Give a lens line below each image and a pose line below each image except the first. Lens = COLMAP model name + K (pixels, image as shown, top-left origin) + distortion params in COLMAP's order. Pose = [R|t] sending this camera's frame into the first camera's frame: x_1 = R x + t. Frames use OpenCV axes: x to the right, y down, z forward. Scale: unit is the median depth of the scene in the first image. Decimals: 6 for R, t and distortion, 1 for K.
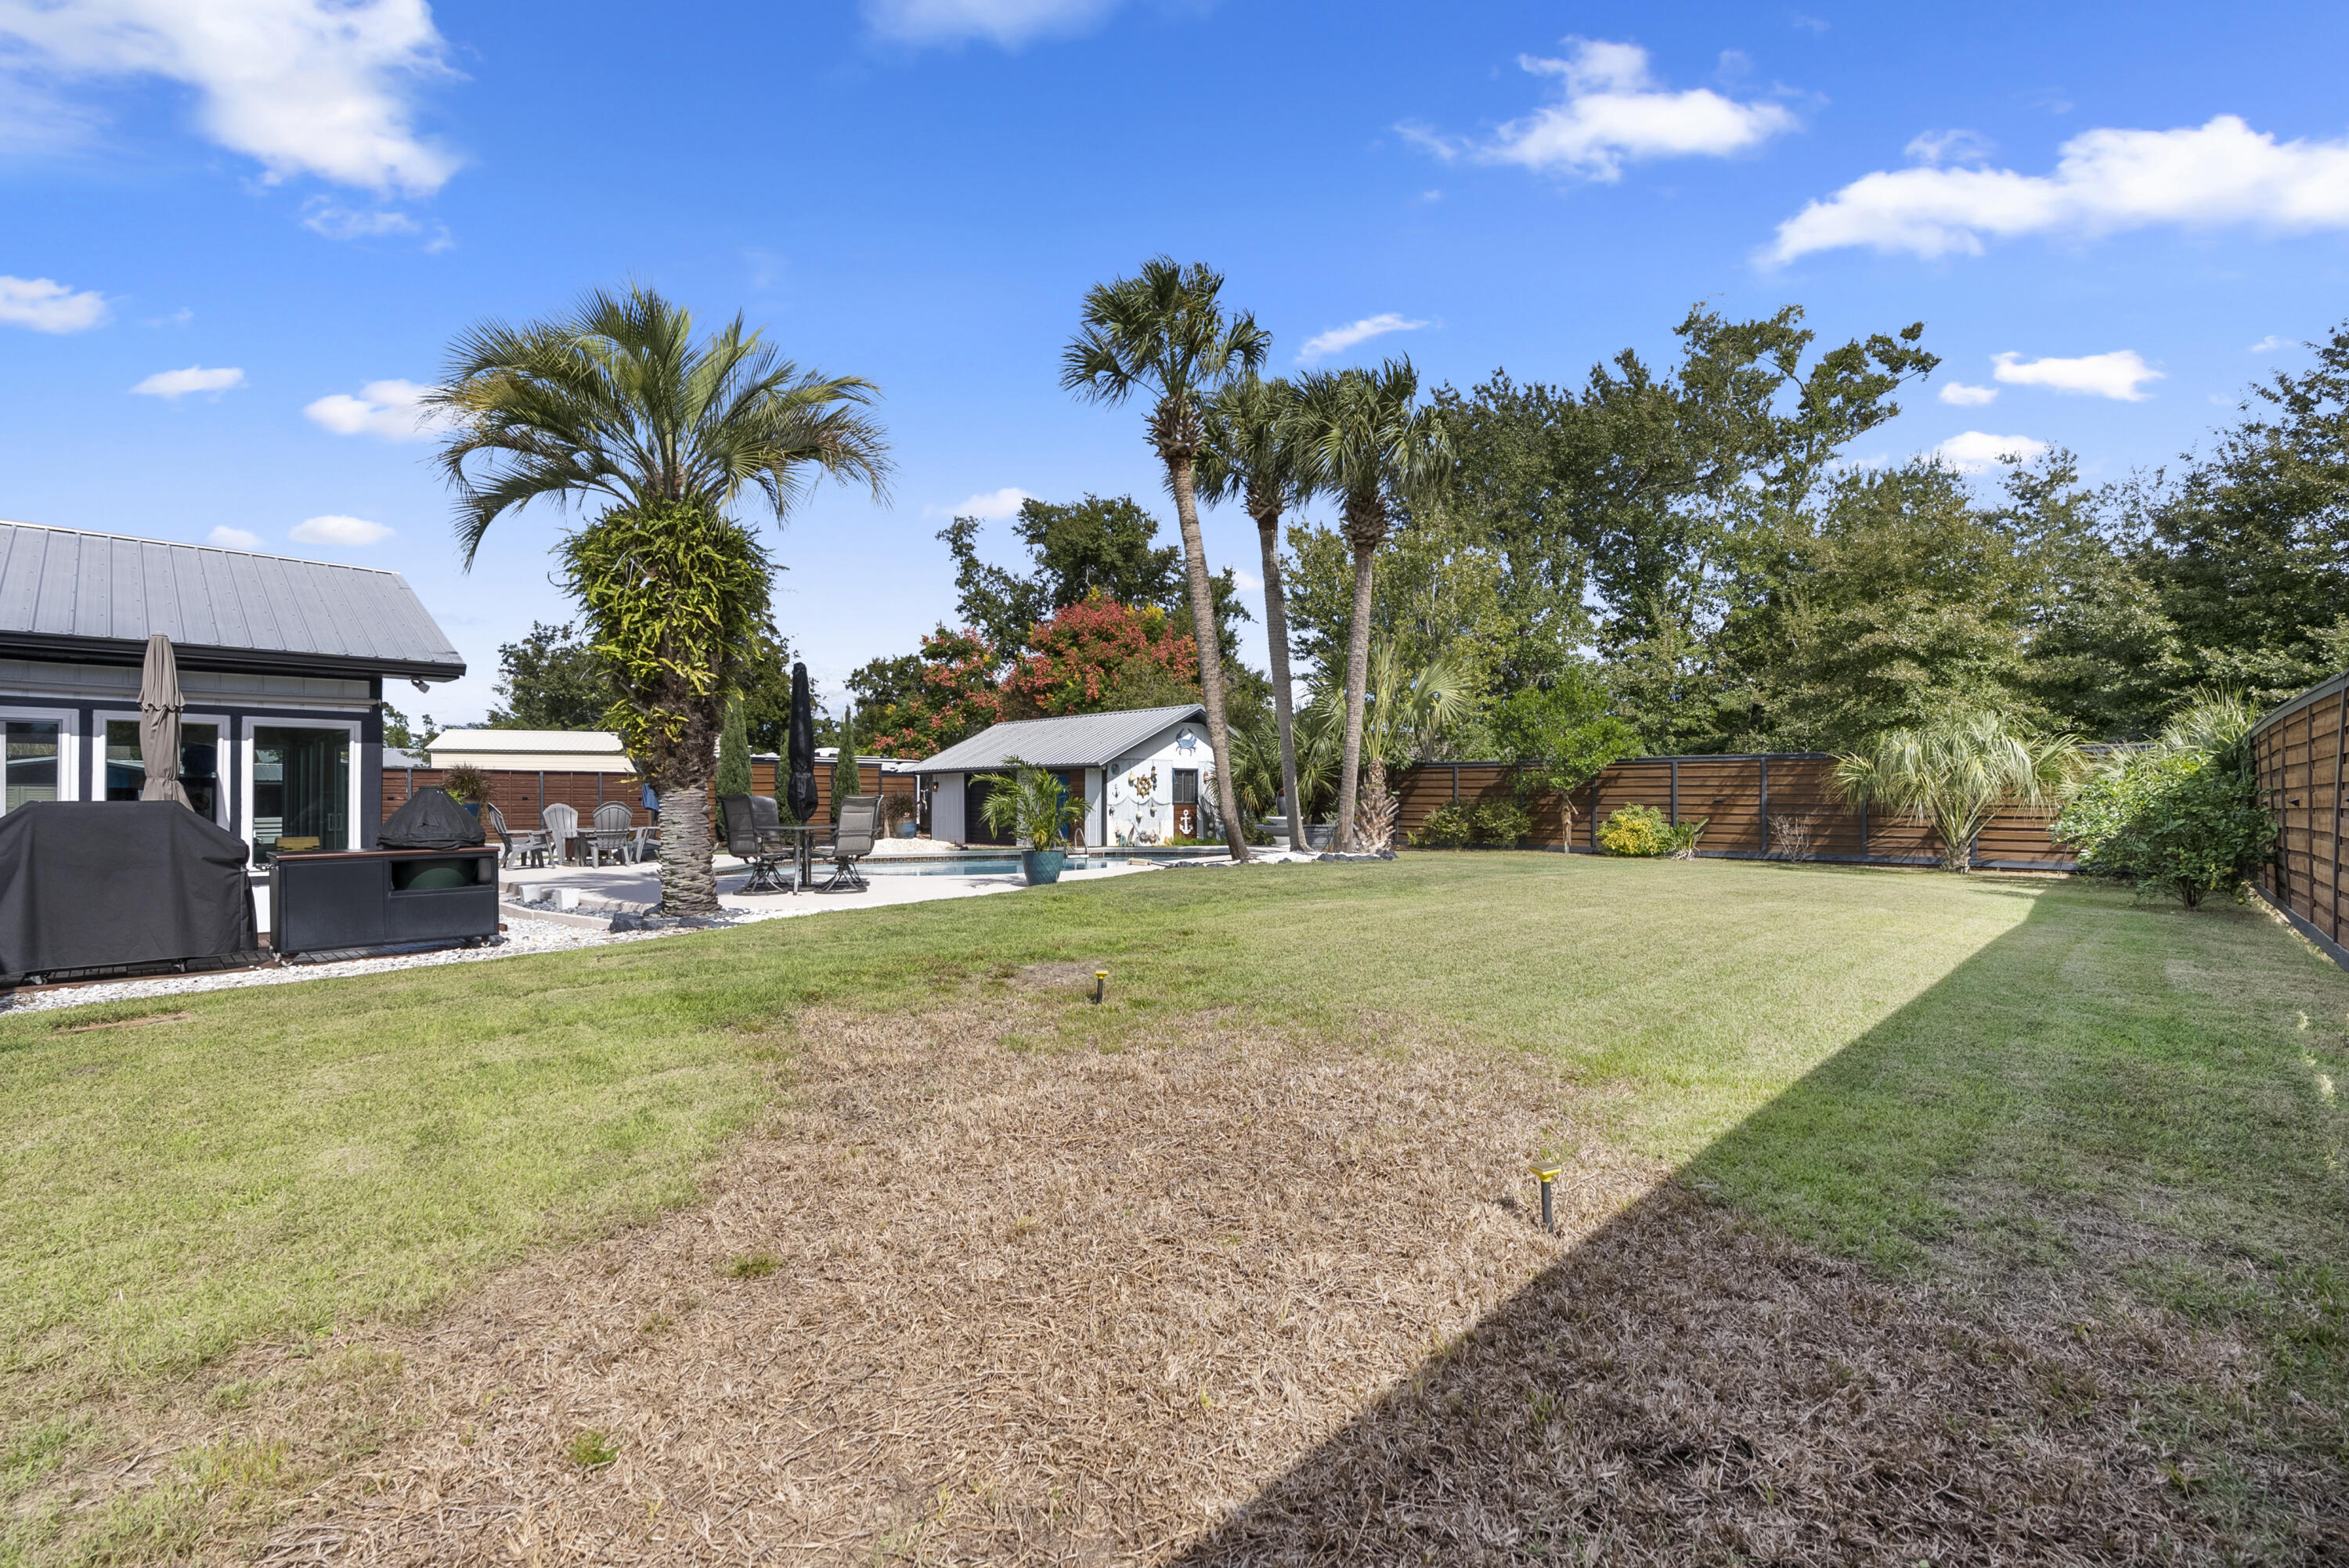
lens RADIAL K [[1072.8, 0, 1180.8], [0, 1072.8, 789.1], [0, 0, 1]] dist [-0.003709, 0.001068]
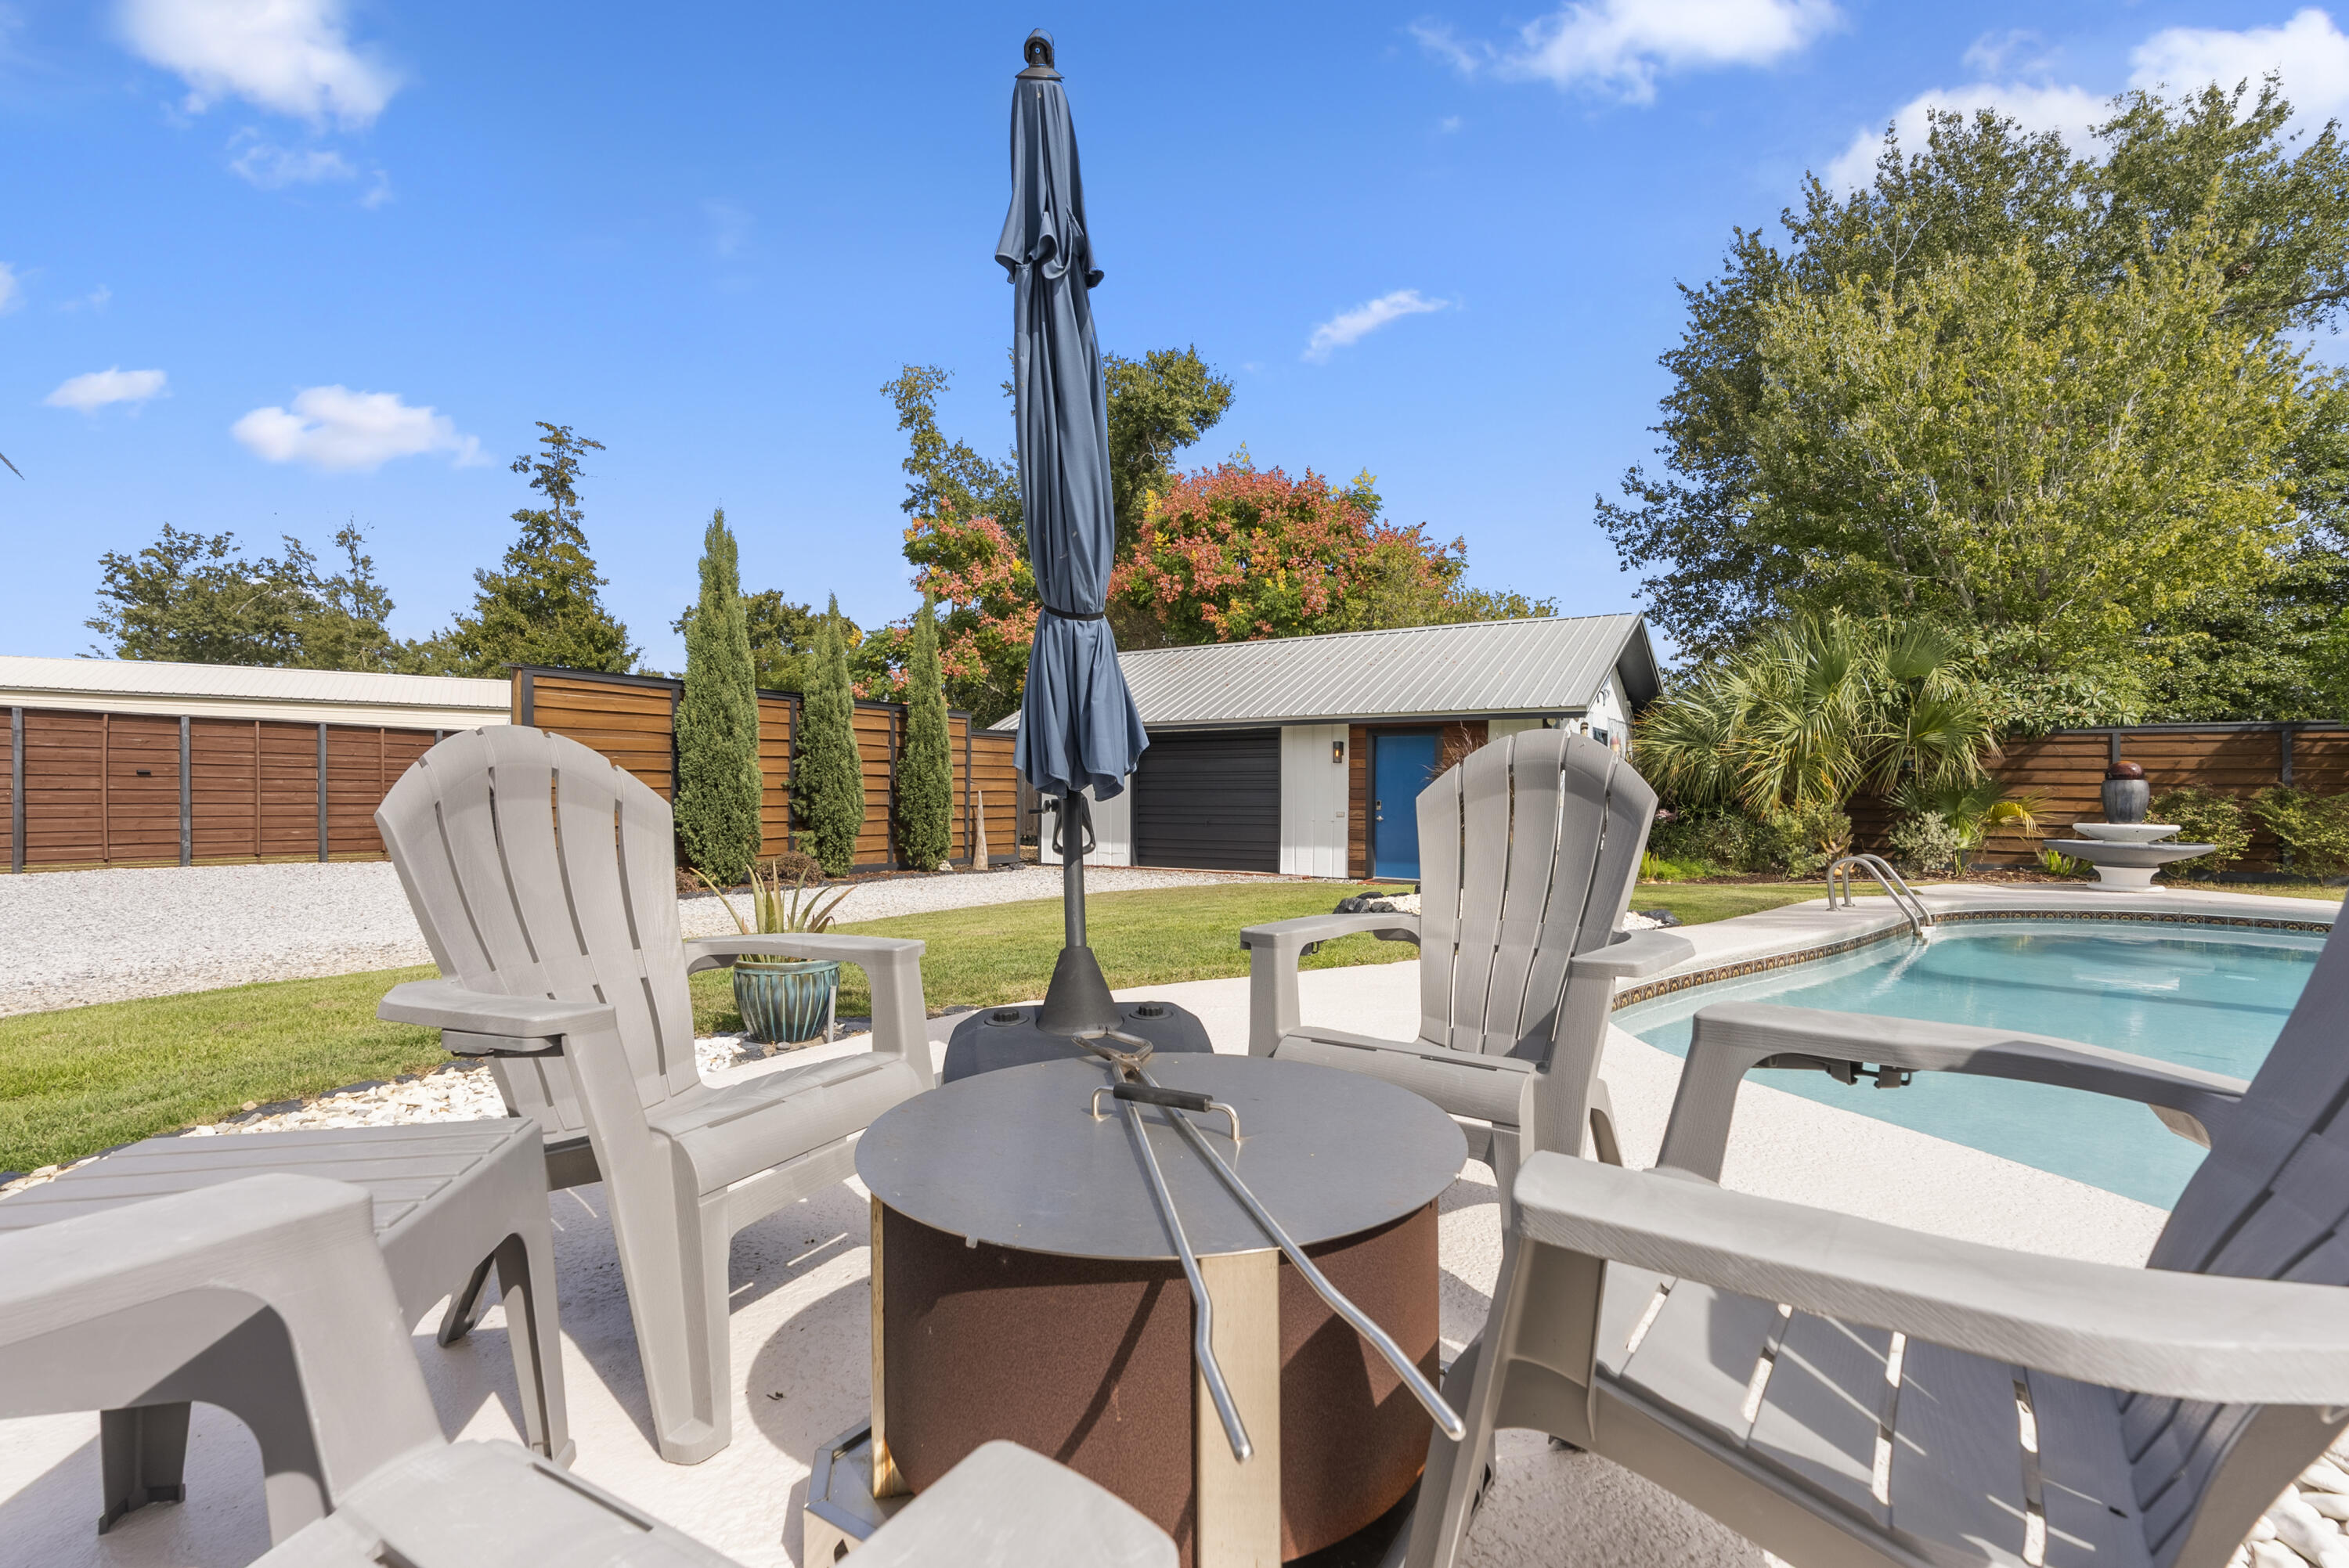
lens RADIAL K [[1075.3, 0, 1184.7], [0, 1075.3, 788.2], [0, 0, 1]] dist [-0.004404, 0.000079]
pose [[0.975399, 0.010681, 0.220188, -0.201693], [-0.011455, 0.999932, 0.002242, 0.007264], [-0.220149, -0.004709, 0.975455, 0.329326]]
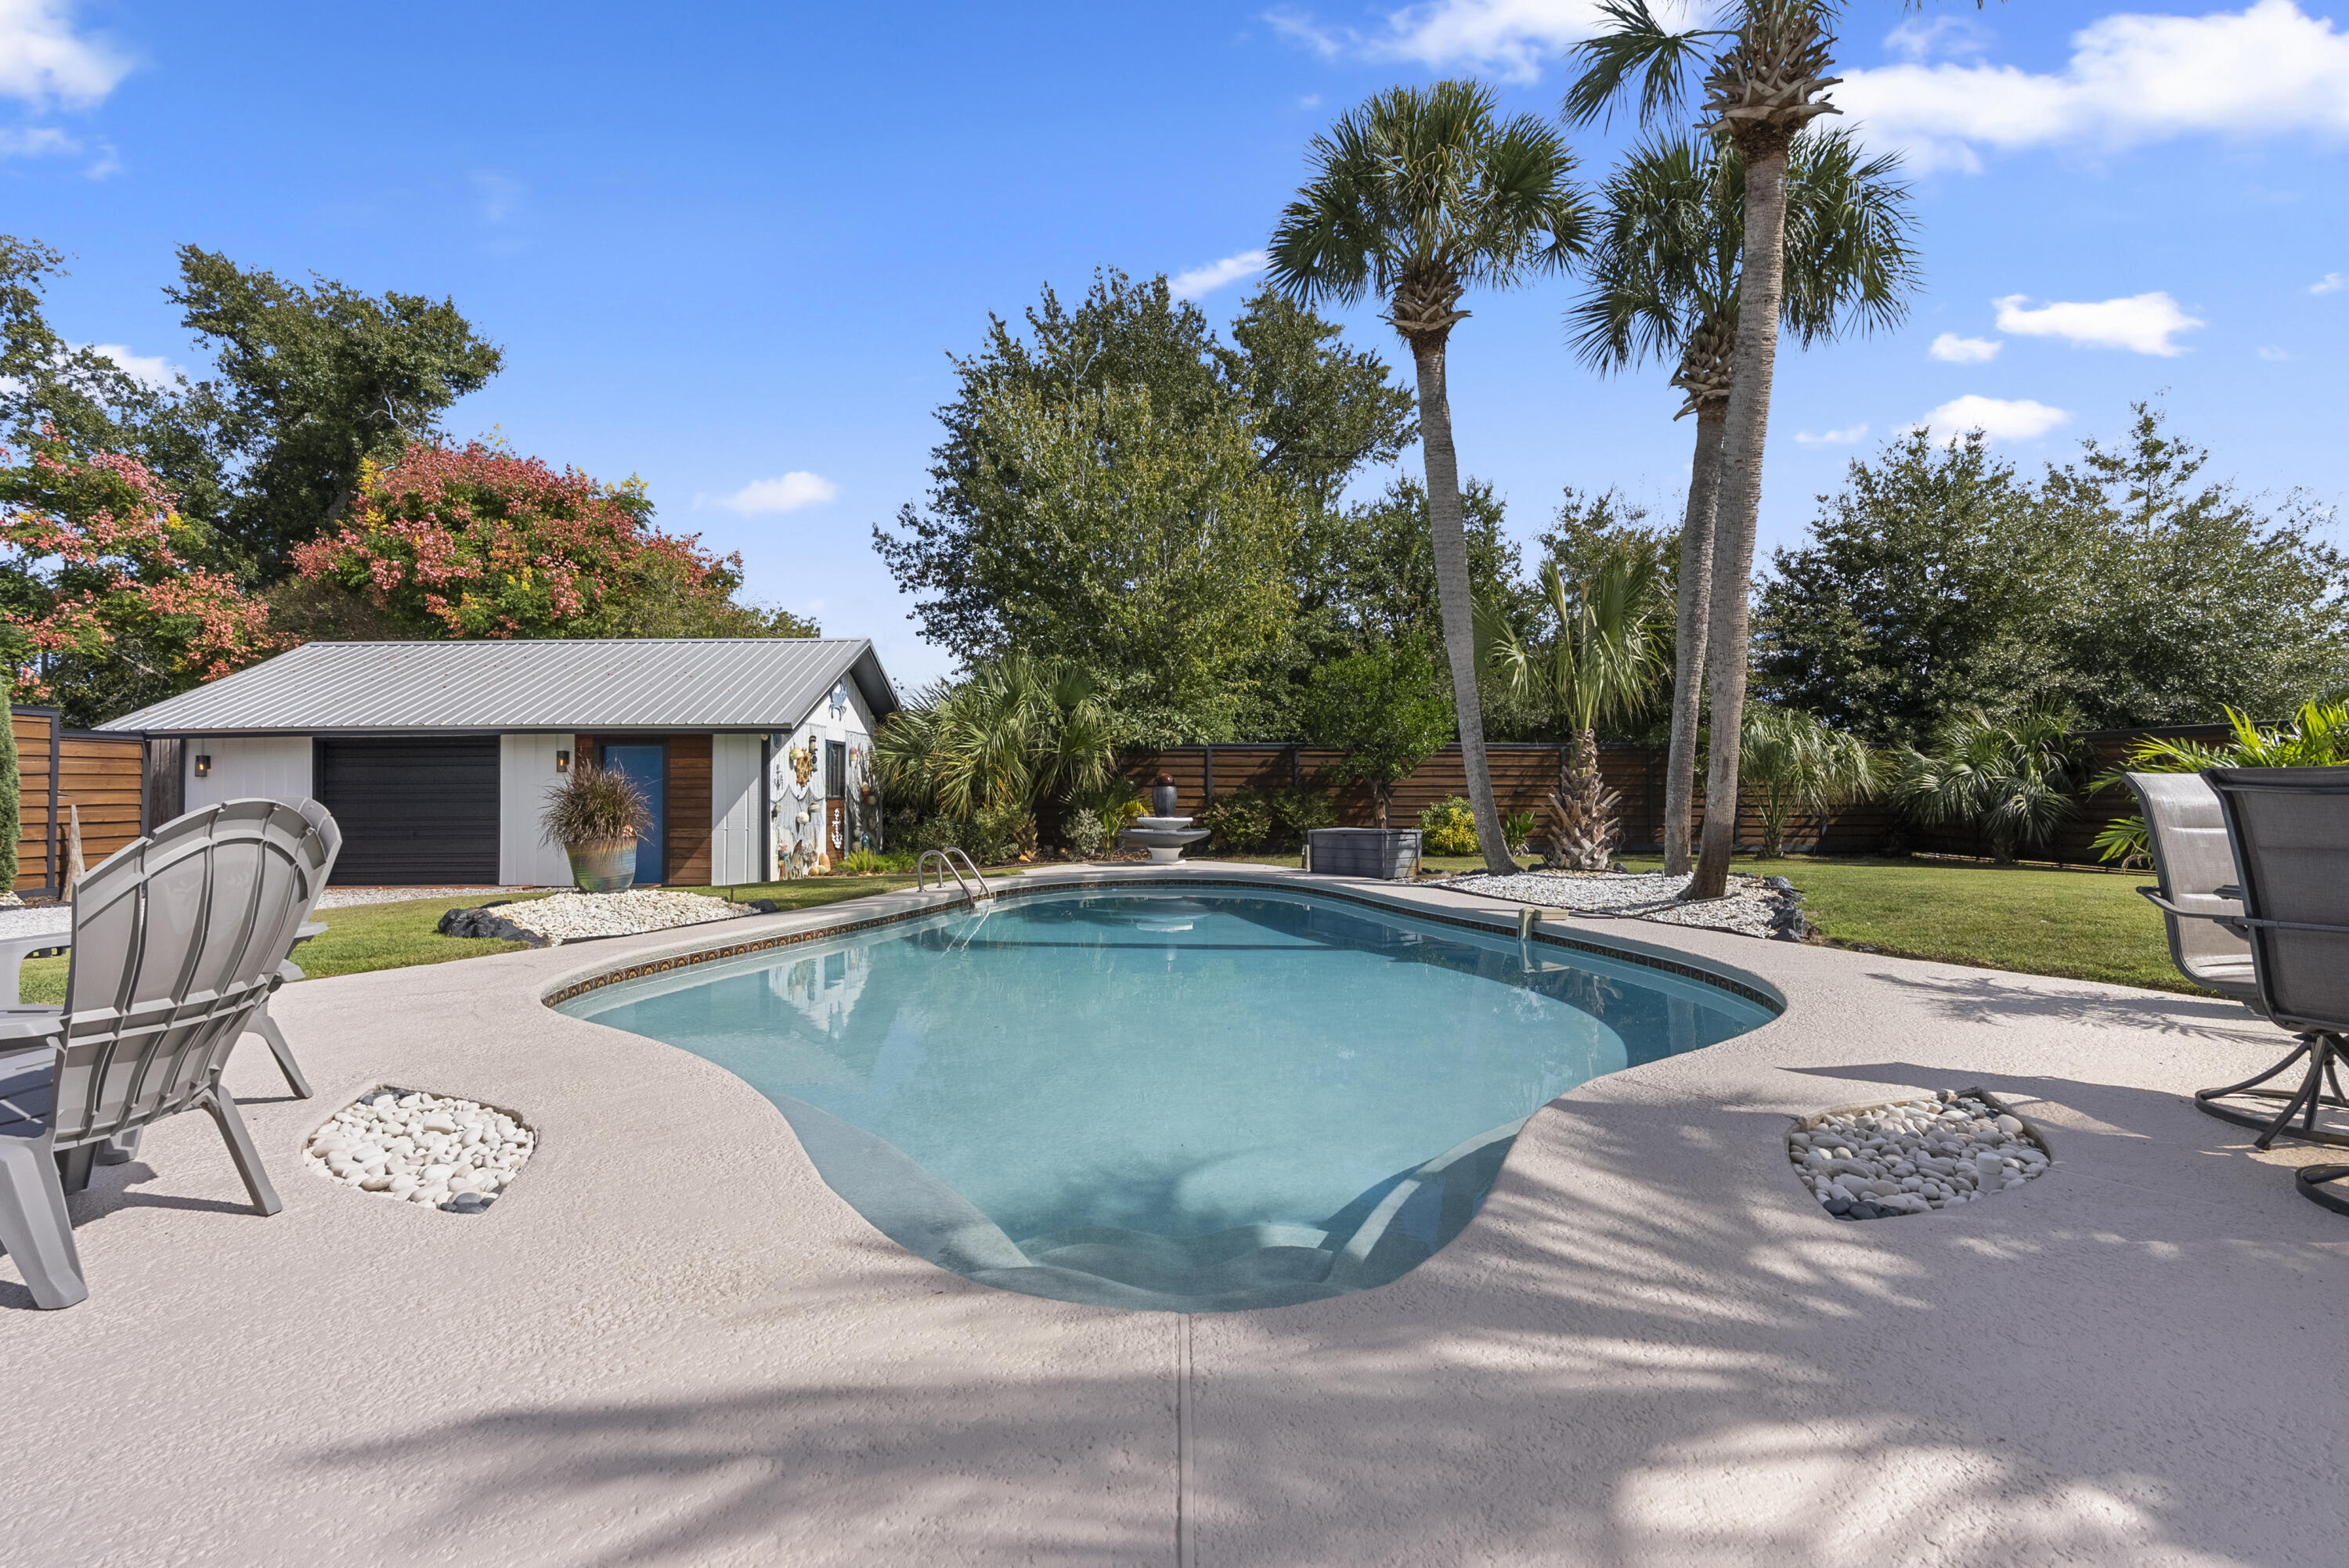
lens RADIAL K [[1068.9, 0, 1180.2], [0, 1068.9, 763.8], [0, 0, 1]] dist [-0.001575, 0.001438]
pose [[0.704209, 0.015854, 0.709816, -0.184256], [-0.004585, 0.999831, -0.017783, 0.002332], [-0.709978, 0.009269, 0.704163, 0.273322]]
